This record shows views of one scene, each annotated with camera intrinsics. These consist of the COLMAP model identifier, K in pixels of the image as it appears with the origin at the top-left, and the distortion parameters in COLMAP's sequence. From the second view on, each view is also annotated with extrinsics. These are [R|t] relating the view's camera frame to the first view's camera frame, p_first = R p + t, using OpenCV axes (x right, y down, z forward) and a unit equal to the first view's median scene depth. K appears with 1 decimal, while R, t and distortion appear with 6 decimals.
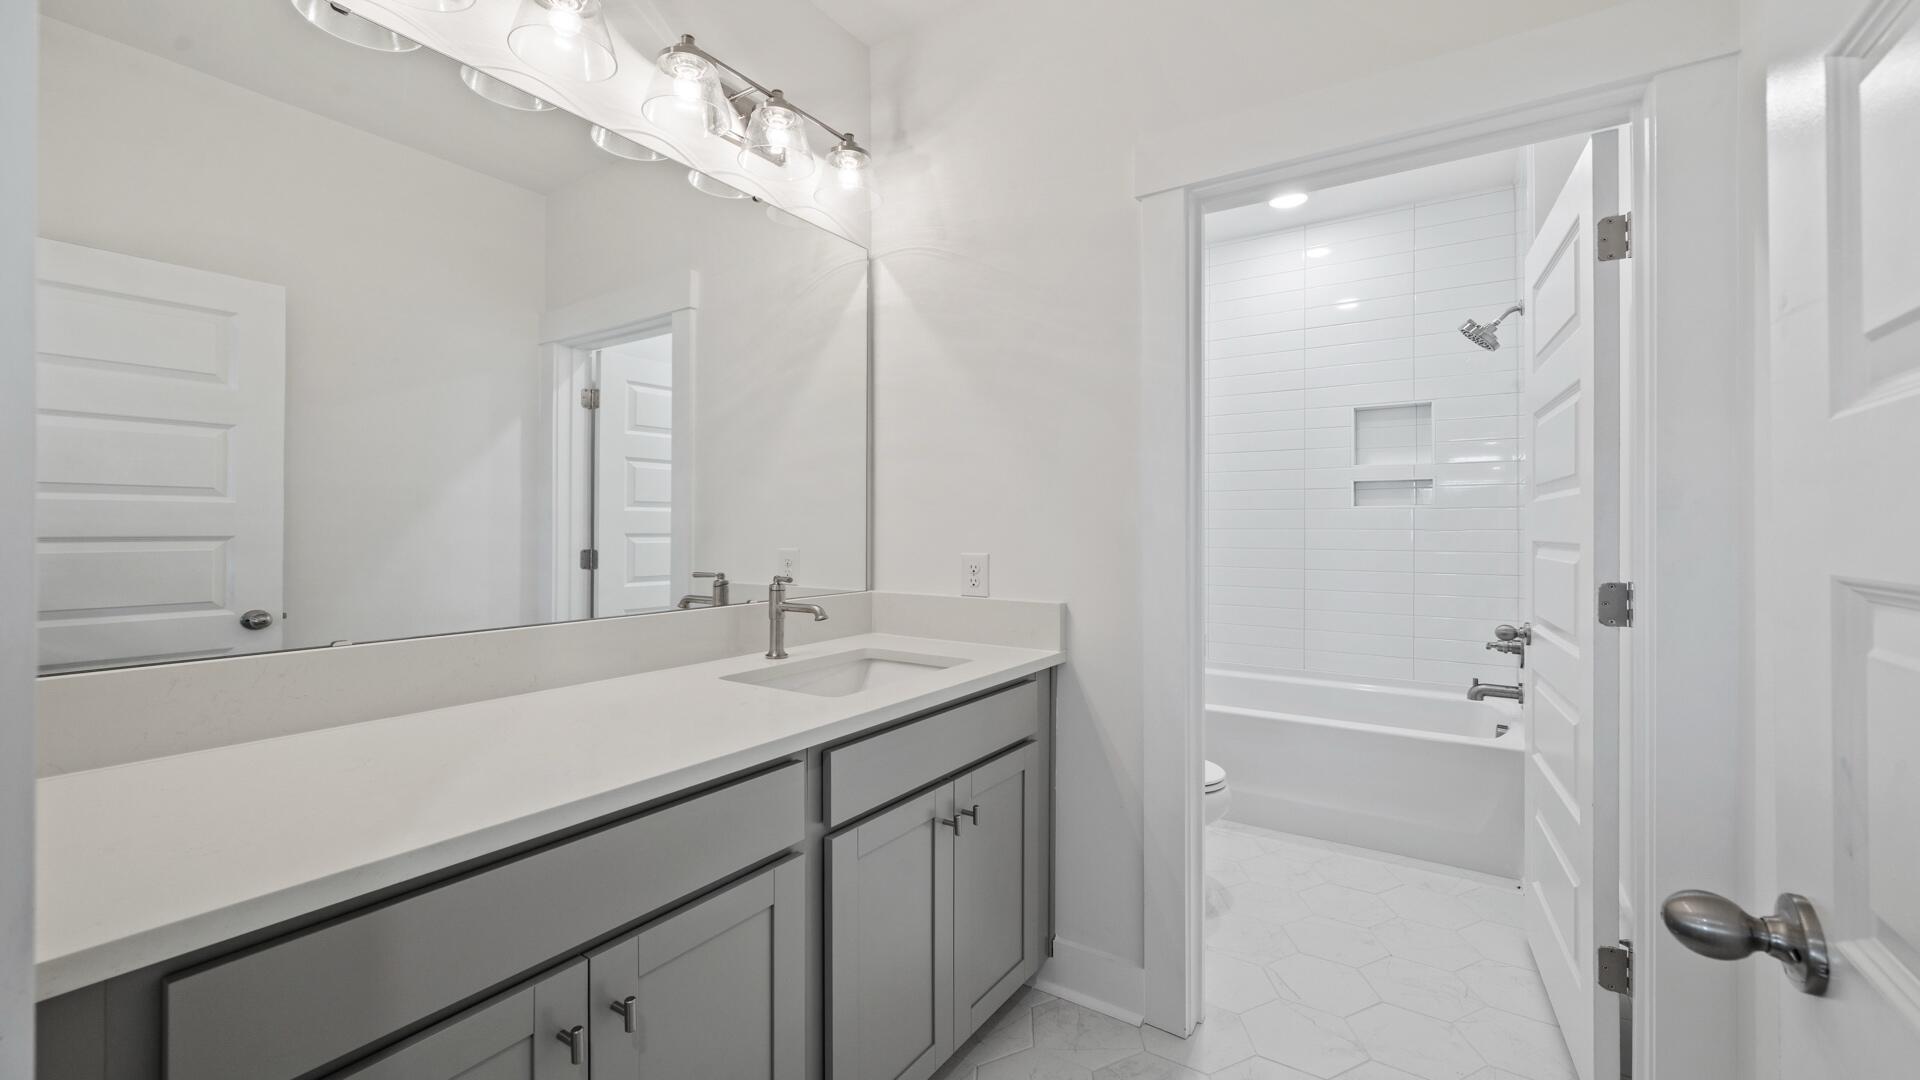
lens RADIAL K [[779.9, 0, 957.4], [0, 779.9, 534.8], [0, 0, 1]] dist [0.004631, 0.000205]
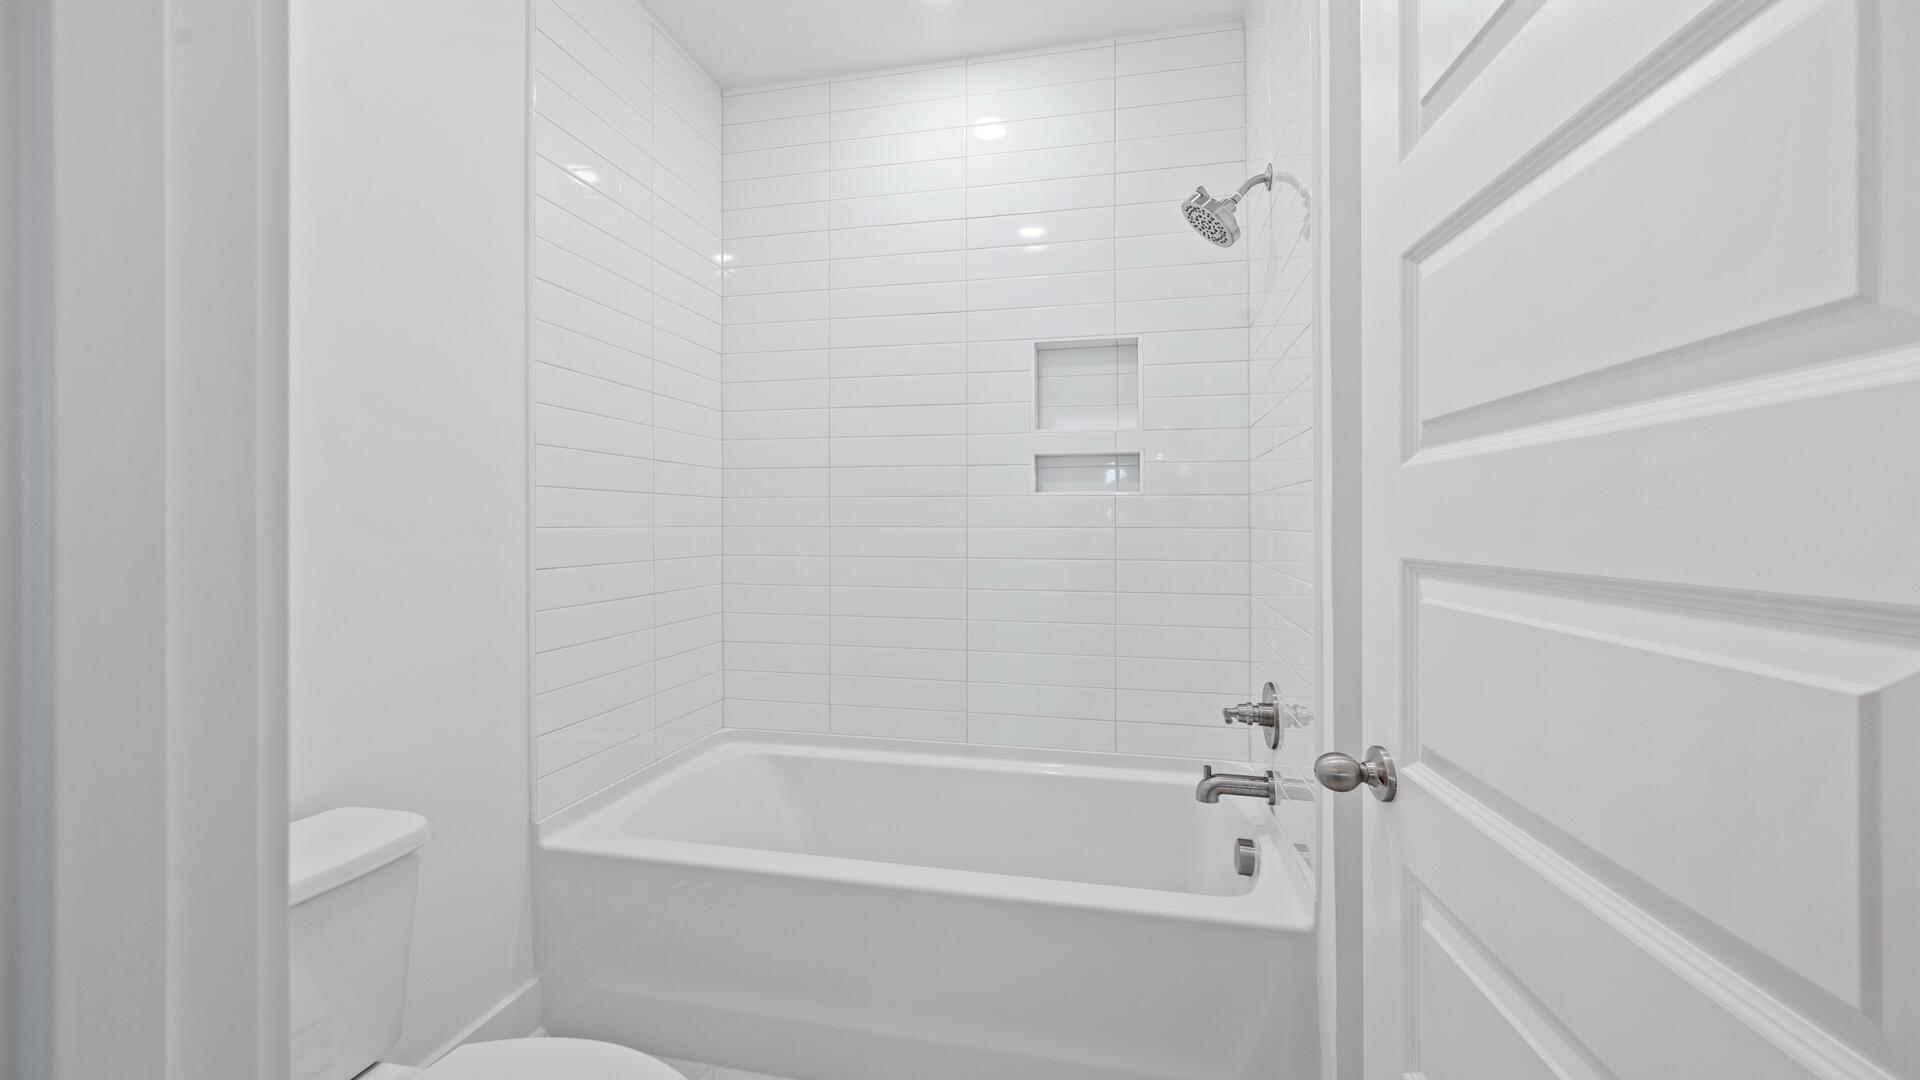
lens RADIAL K [[779.9, 0, 960.6], [0, 779.9, 532.8], [0, 0, 1]] dist [0.004631, 0.000205]
pose [[0.934947, -0.003867, 0.354767, 0.255897], [0.002648, 0.999989, 0.003923, -0.006013], [-0.354778, -0.002729, 0.934947, 0.484065]]
